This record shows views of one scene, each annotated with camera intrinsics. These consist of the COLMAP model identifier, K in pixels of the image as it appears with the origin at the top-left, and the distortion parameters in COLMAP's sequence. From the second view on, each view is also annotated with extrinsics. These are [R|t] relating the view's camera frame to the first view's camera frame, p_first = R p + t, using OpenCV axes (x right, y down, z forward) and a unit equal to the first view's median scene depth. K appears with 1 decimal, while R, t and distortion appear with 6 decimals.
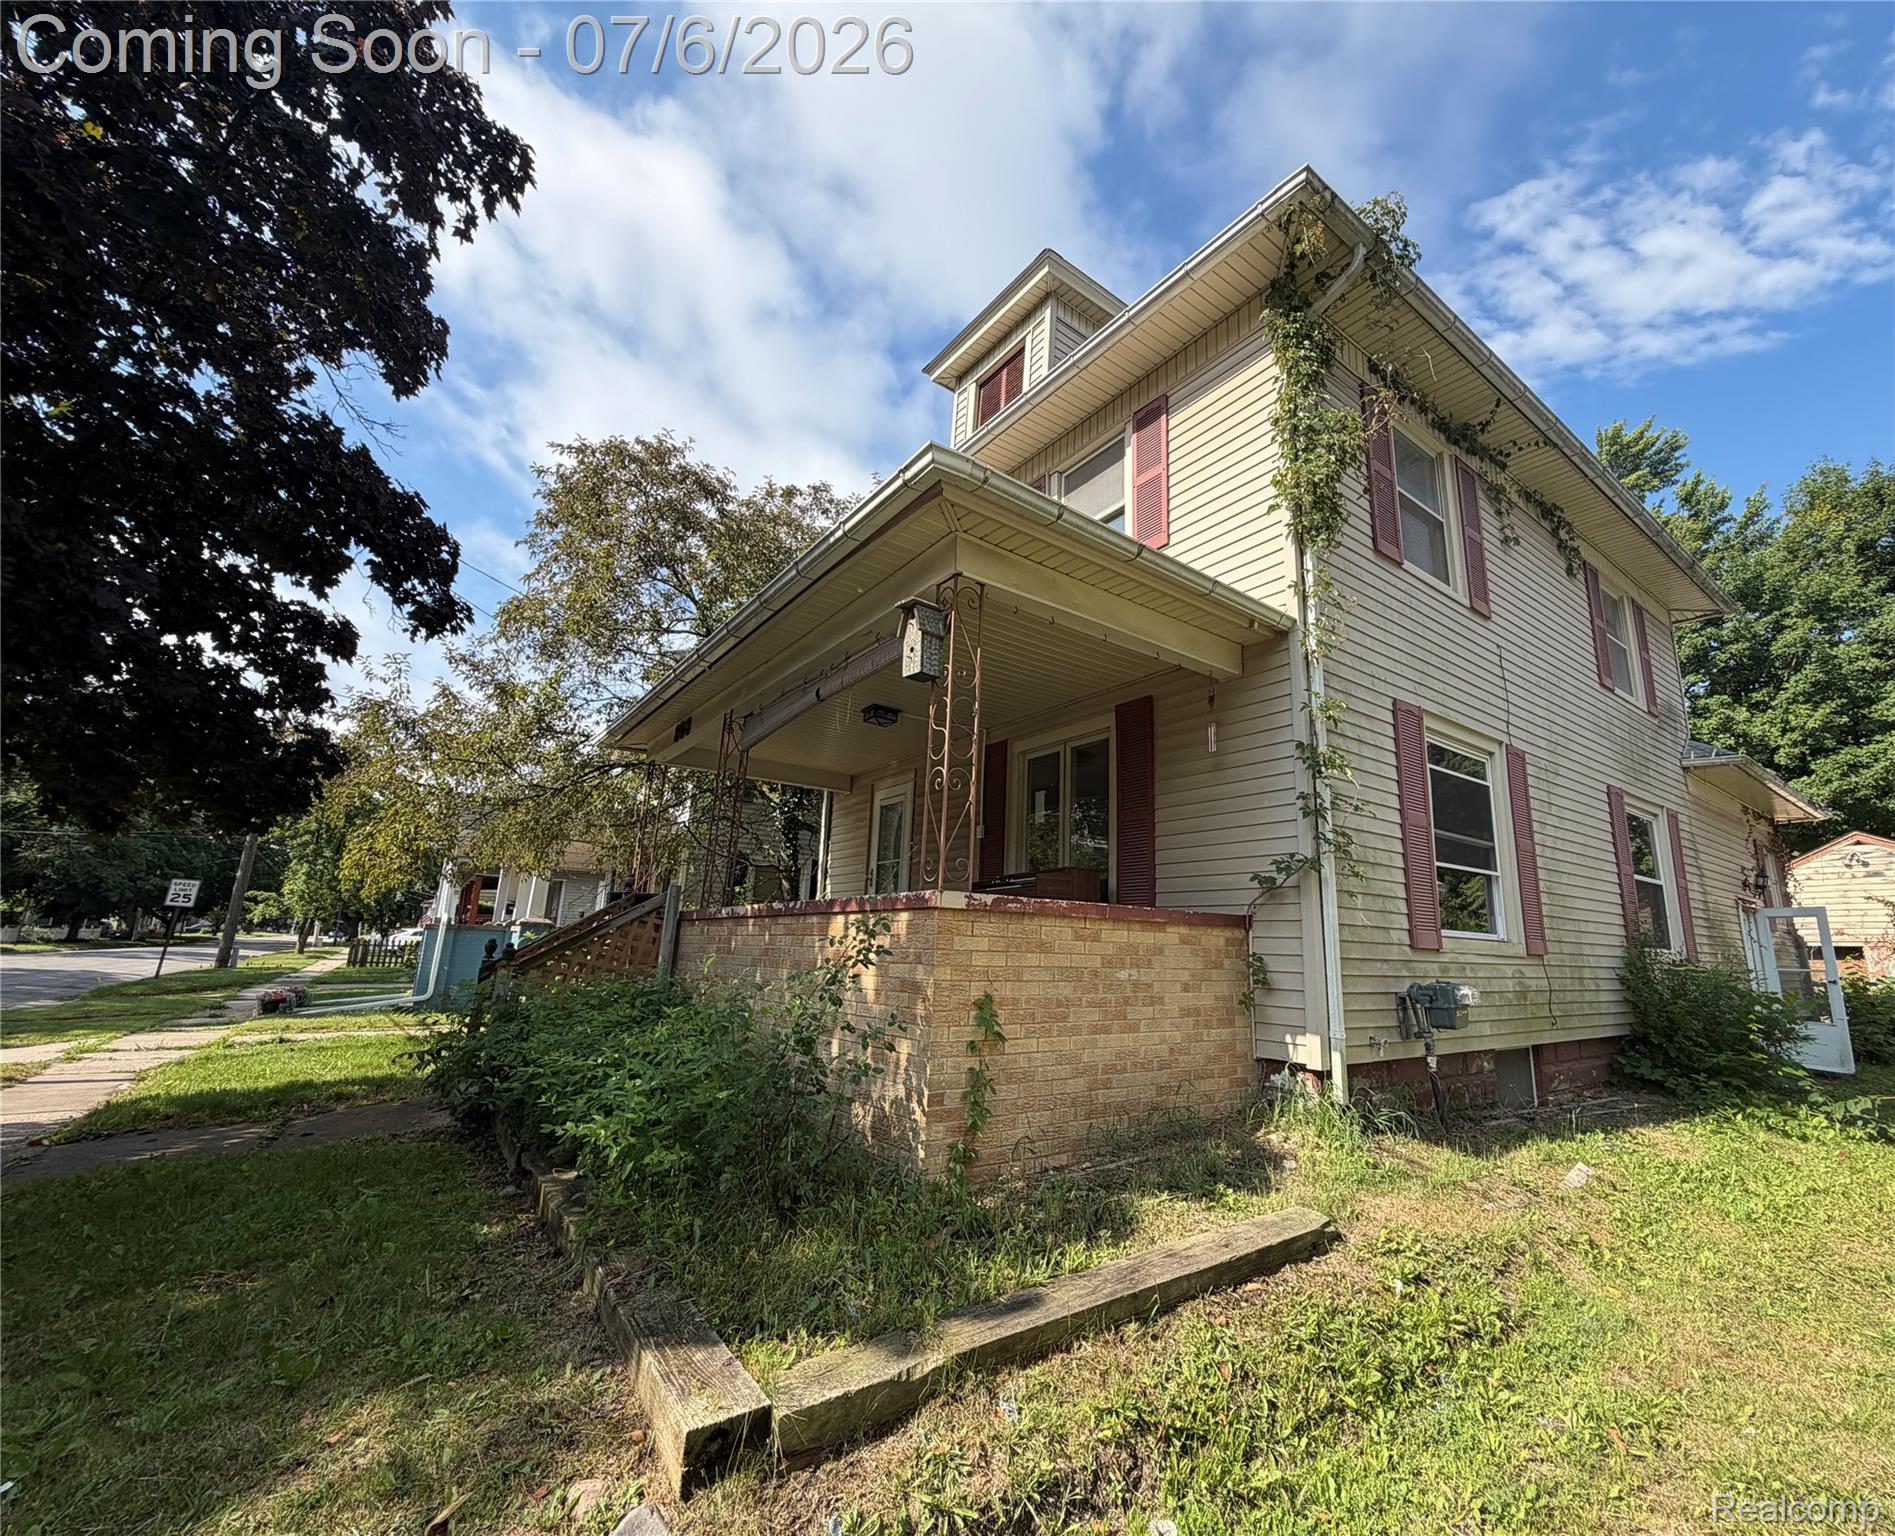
lens RADIAL K [[823.5, 0, 1012.5], [0, 823.5, 776.0], [0, 0, 1]] dist [-0.013906, 0.003893]
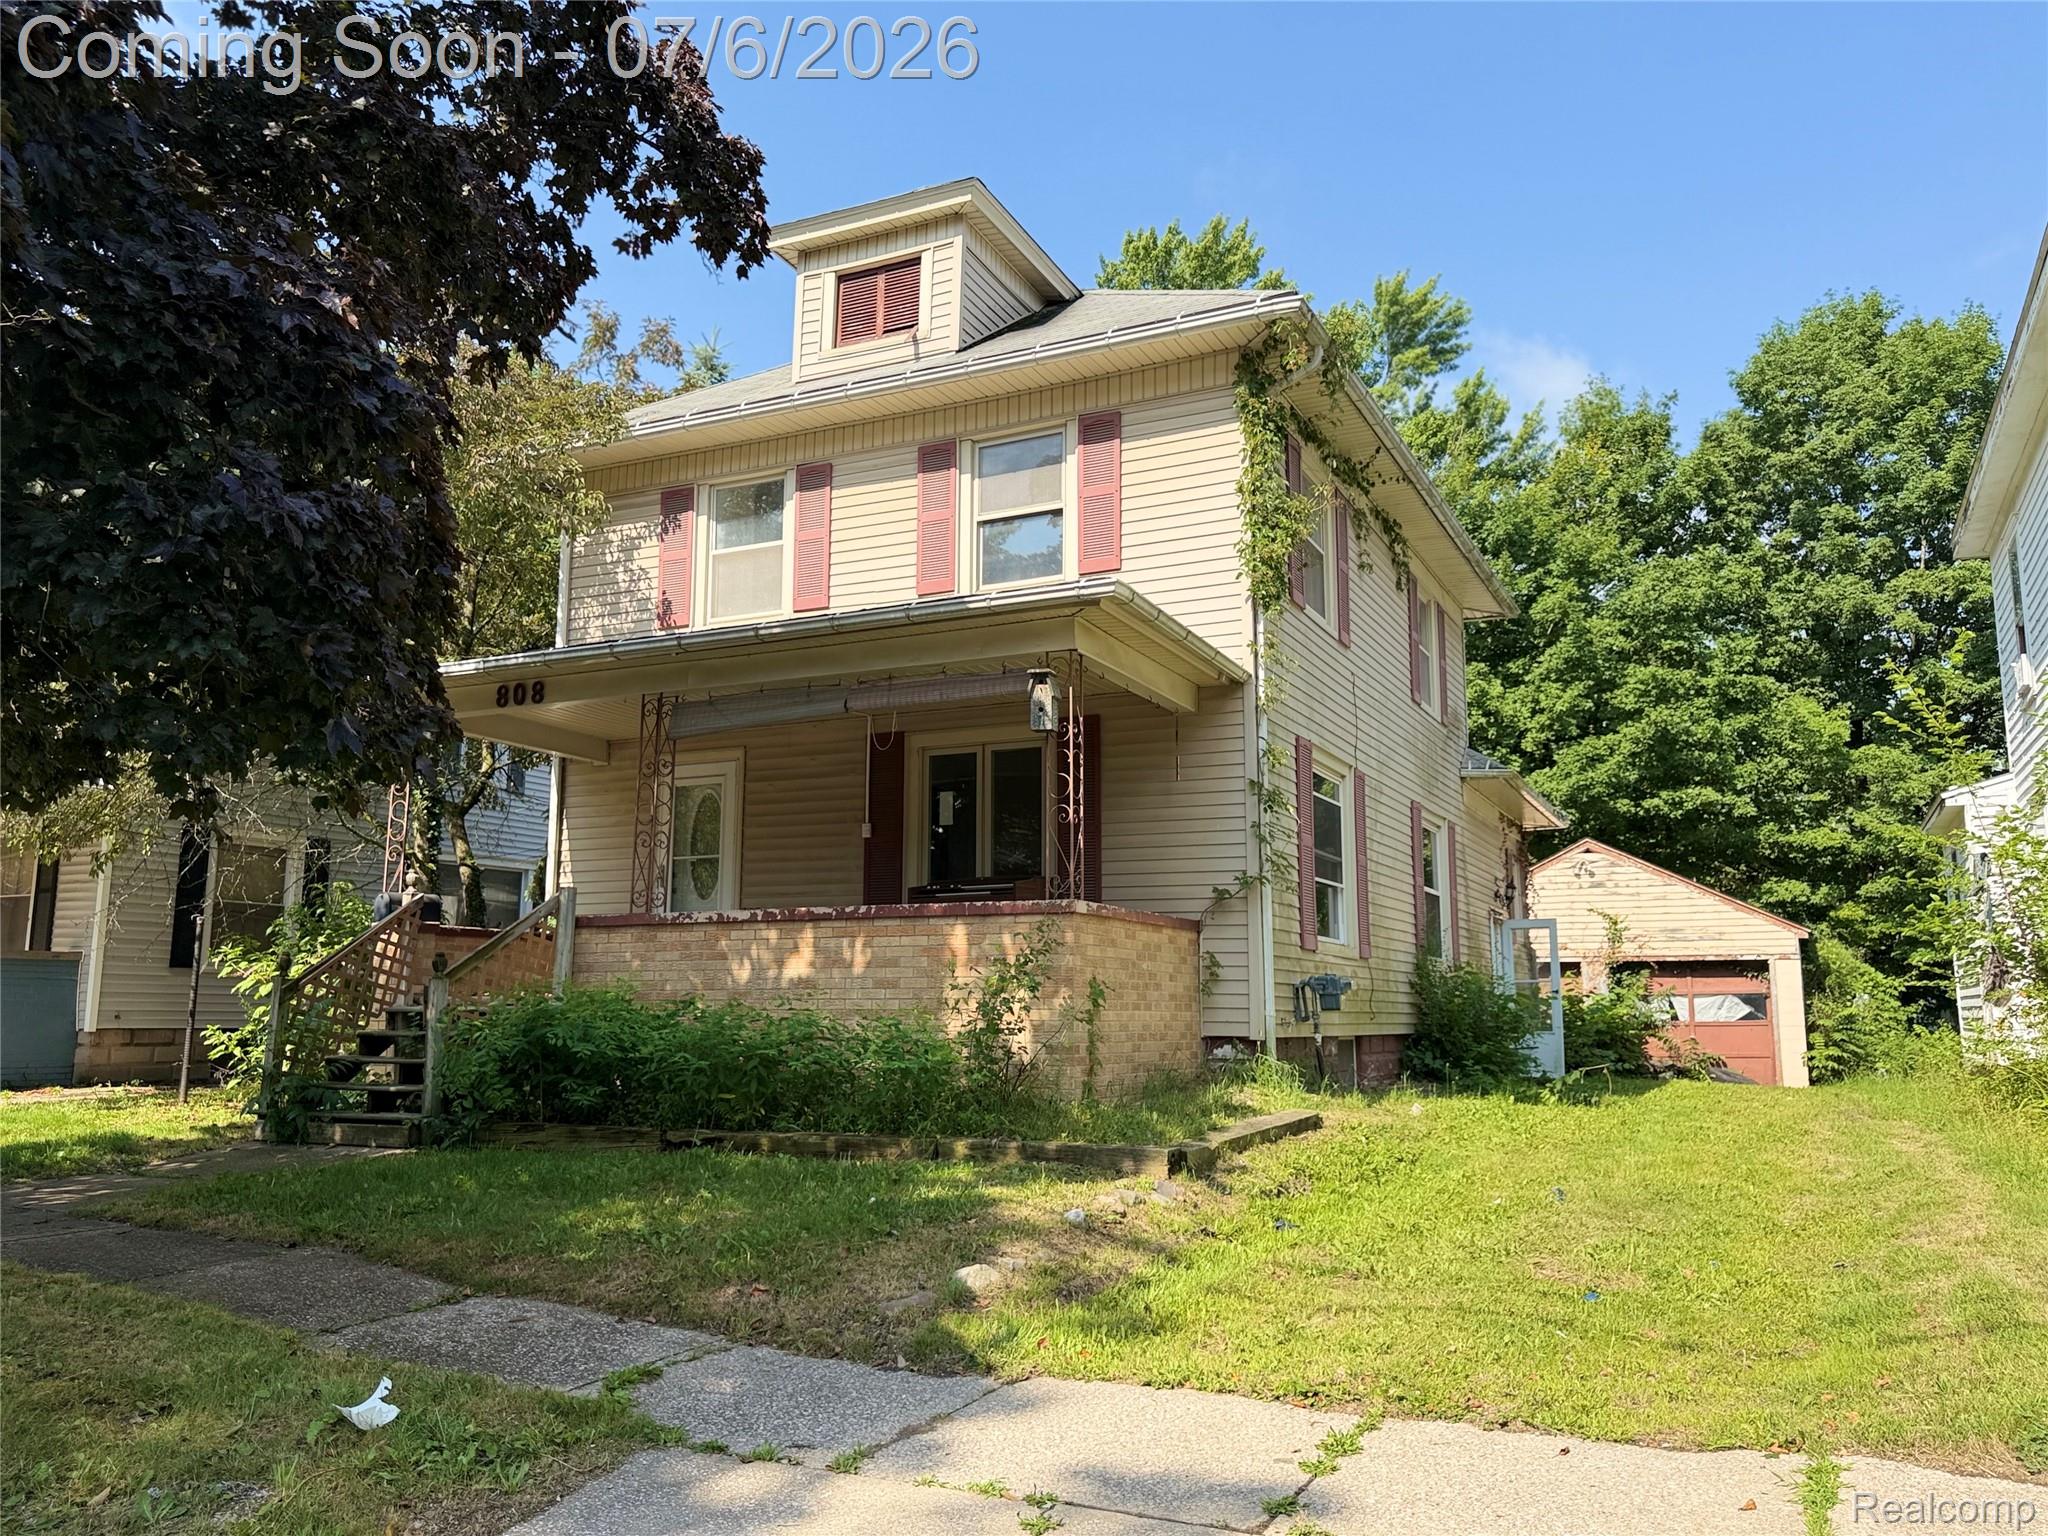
lens RADIAL K [[1567.2, 0, 1023.6], [0, 1567.2, 782.7], [0, 0, 1]] dist [0.044417, -0.006961]
pose [[0.895556, 0.042055, 0.442956, -0.485799], [-0.074432, 0.995655, 0.055954, -0.069999], [-0.438679, -0.083080, 0.894795, -0.459204]]
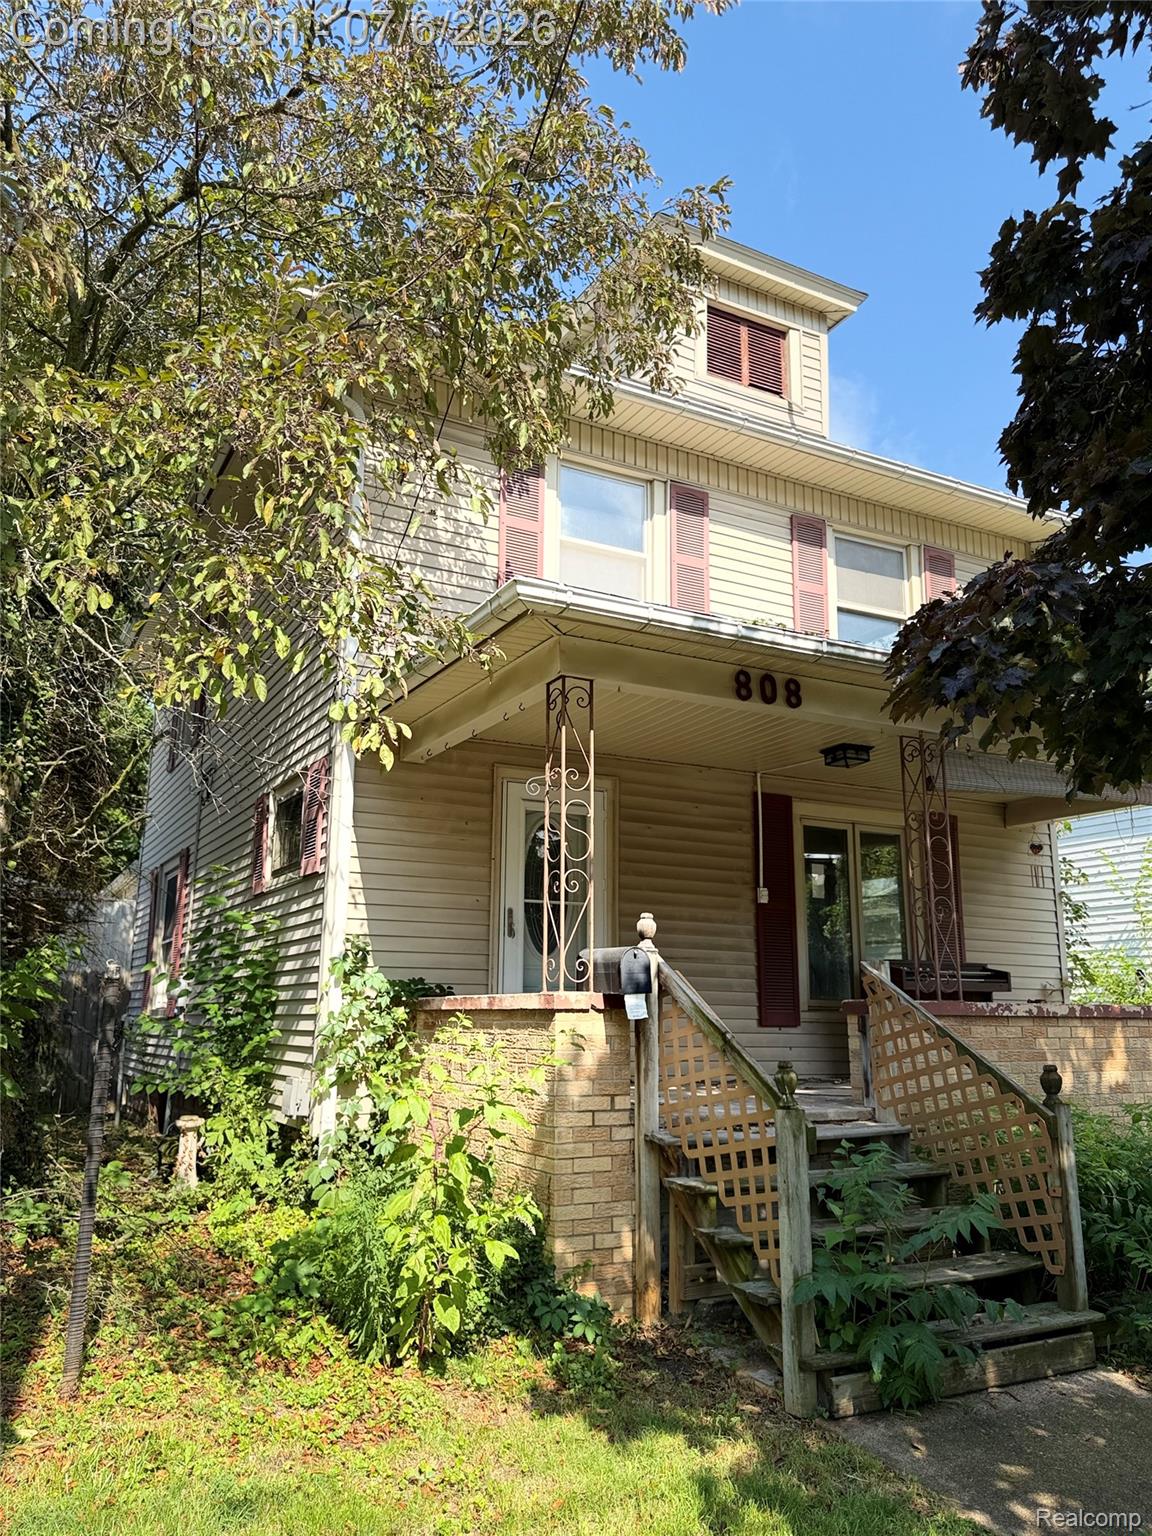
lens RADIAL K [[1175.4, 0, 574.5], [0, 1175.4, 760.5], [0, 0, 1]] dist [0.044417, -0.006961]
pose [[0.176690, 0.185981, 0.966536, -0.945045], [-0.219180, 0.964764, -0.145572, 0.113941], [-0.959552, -0.186124, 0.211228, 0.714344]]
